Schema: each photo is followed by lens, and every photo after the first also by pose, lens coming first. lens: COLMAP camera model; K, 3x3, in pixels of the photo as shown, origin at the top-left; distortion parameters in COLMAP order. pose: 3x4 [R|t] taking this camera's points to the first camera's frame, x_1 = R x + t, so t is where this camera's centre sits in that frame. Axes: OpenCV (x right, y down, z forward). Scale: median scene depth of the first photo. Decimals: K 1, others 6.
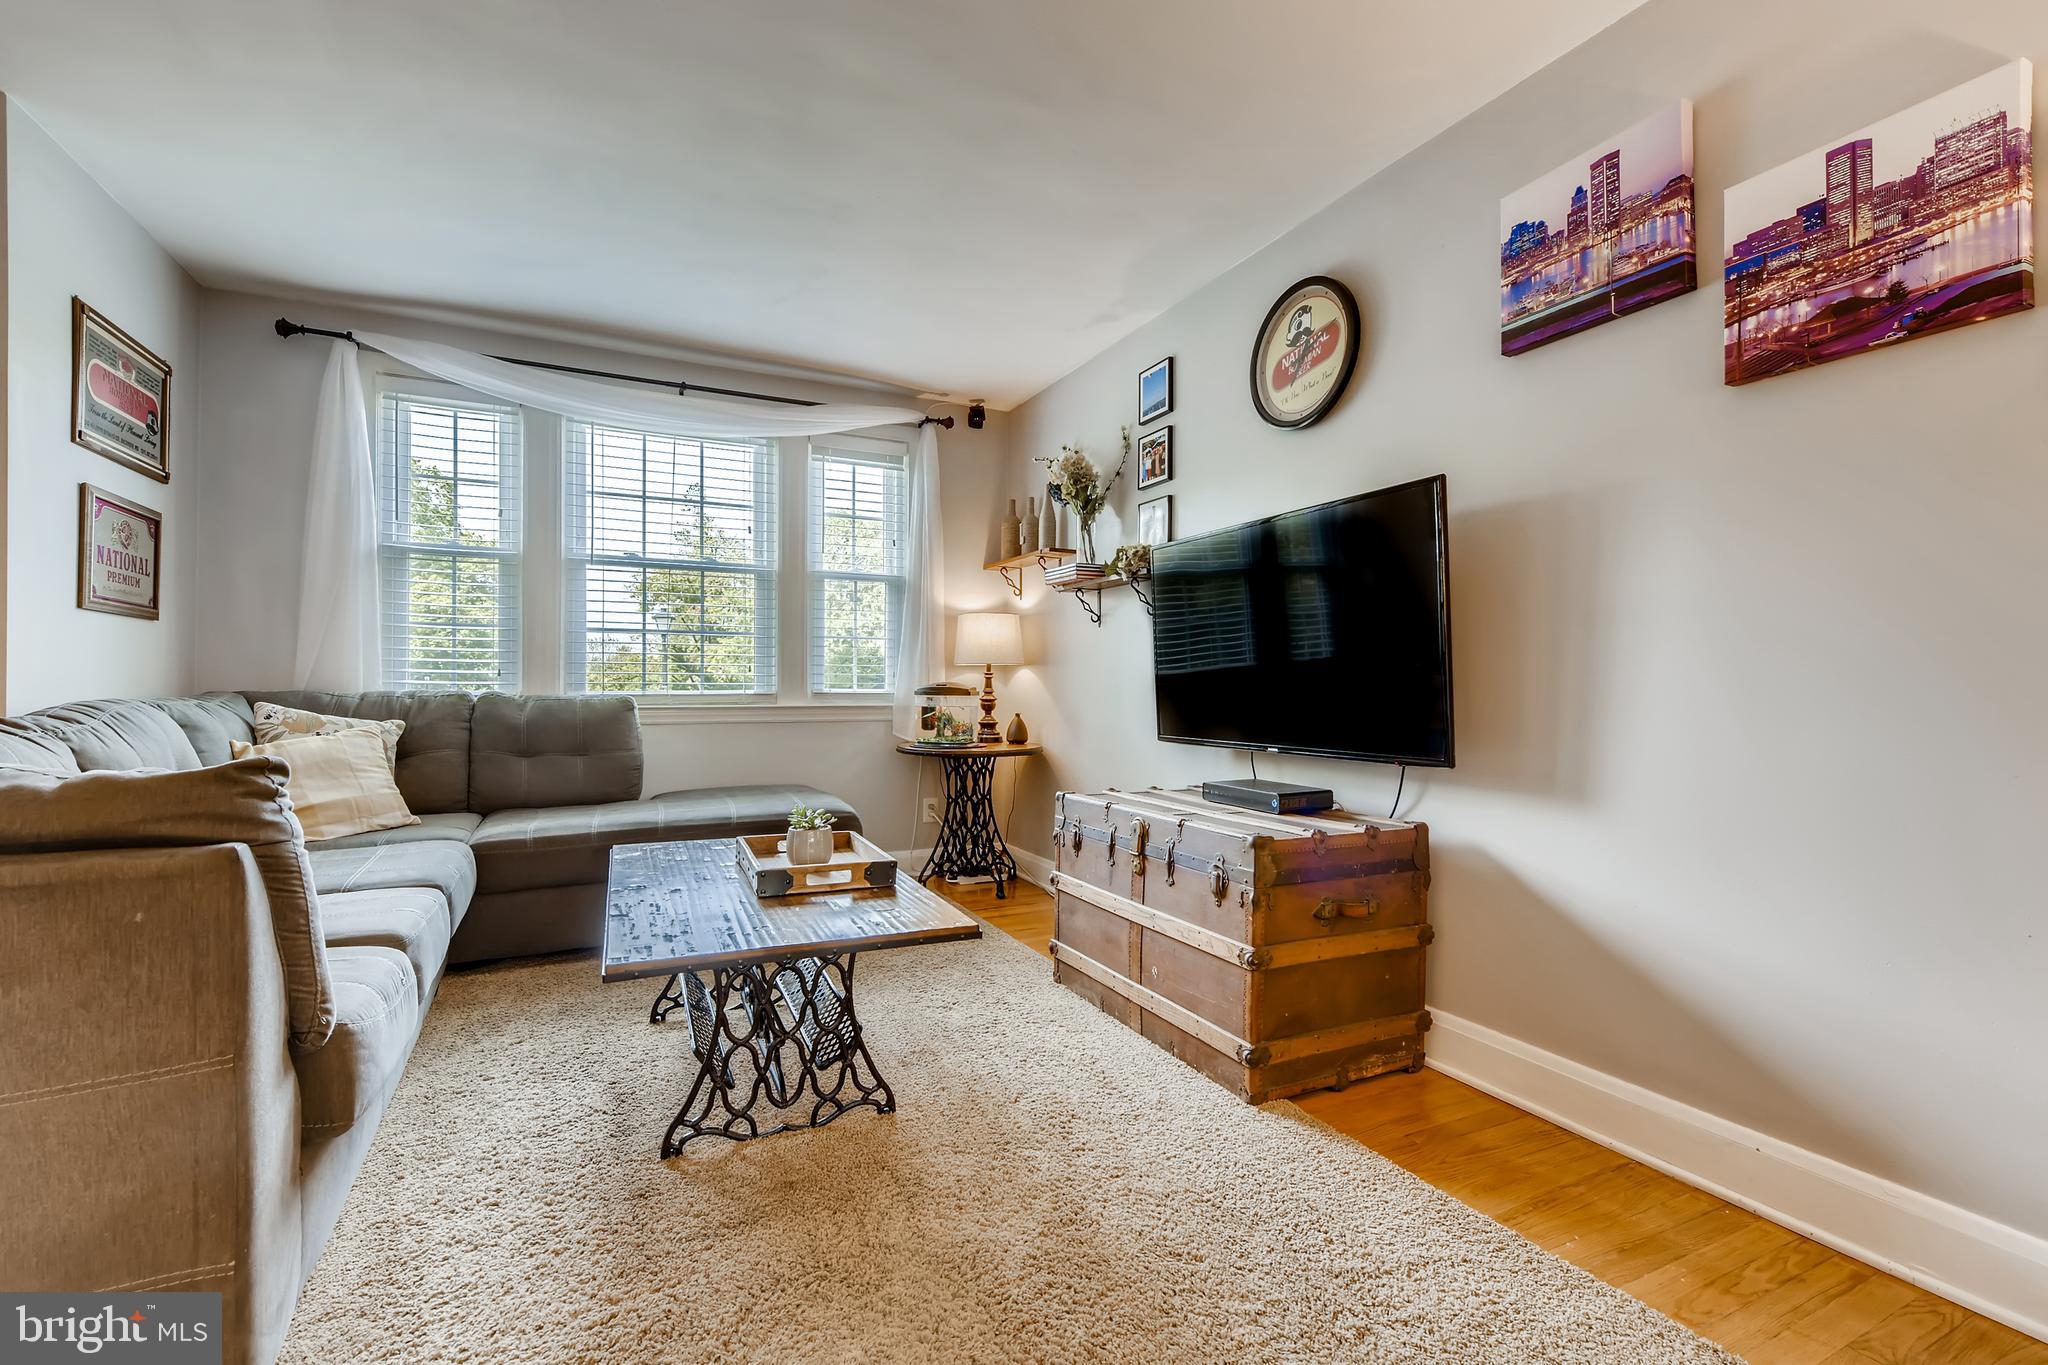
lens RADIAL K [[902.2, 0, 1024.0], [0, 902.2, 682.5], [0, 0, 1]] dist [0.012142, -0.000944]
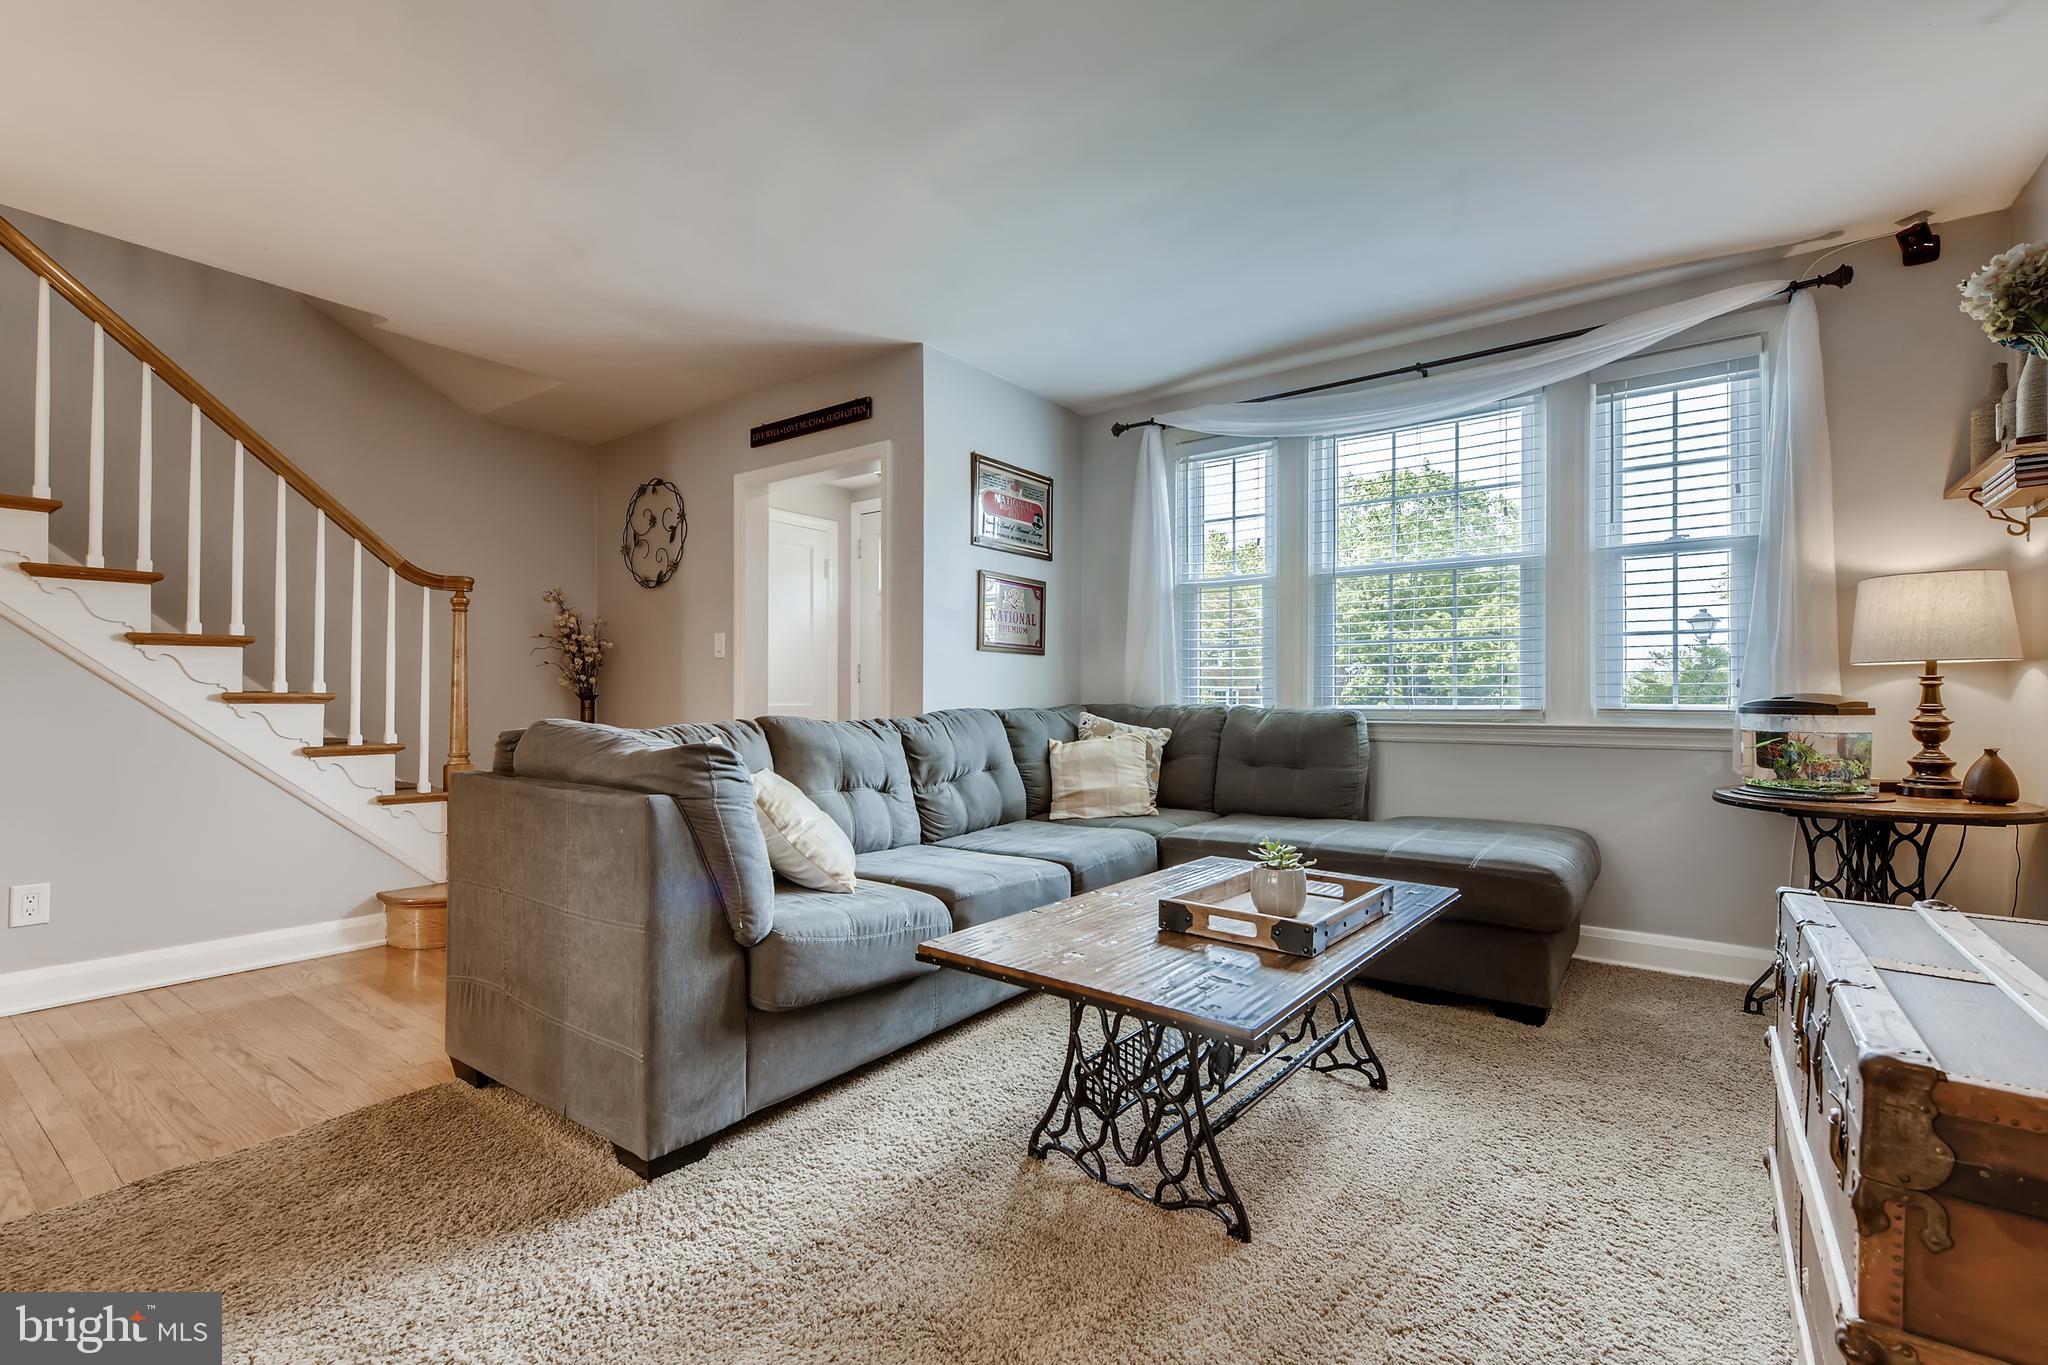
lens RADIAL K [[902.2, 0, 1024.0], [0, 902.2, 682.5], [0, 0, 1]] dist [0.012142, -0.000944]
pose [[0.451052, -0.018743, -0.892301, 0.274019], [0.003480, 0.999809, -0.019242, 0.003033], [0.892491, 0.005573, 0.451031, 0.270279]]
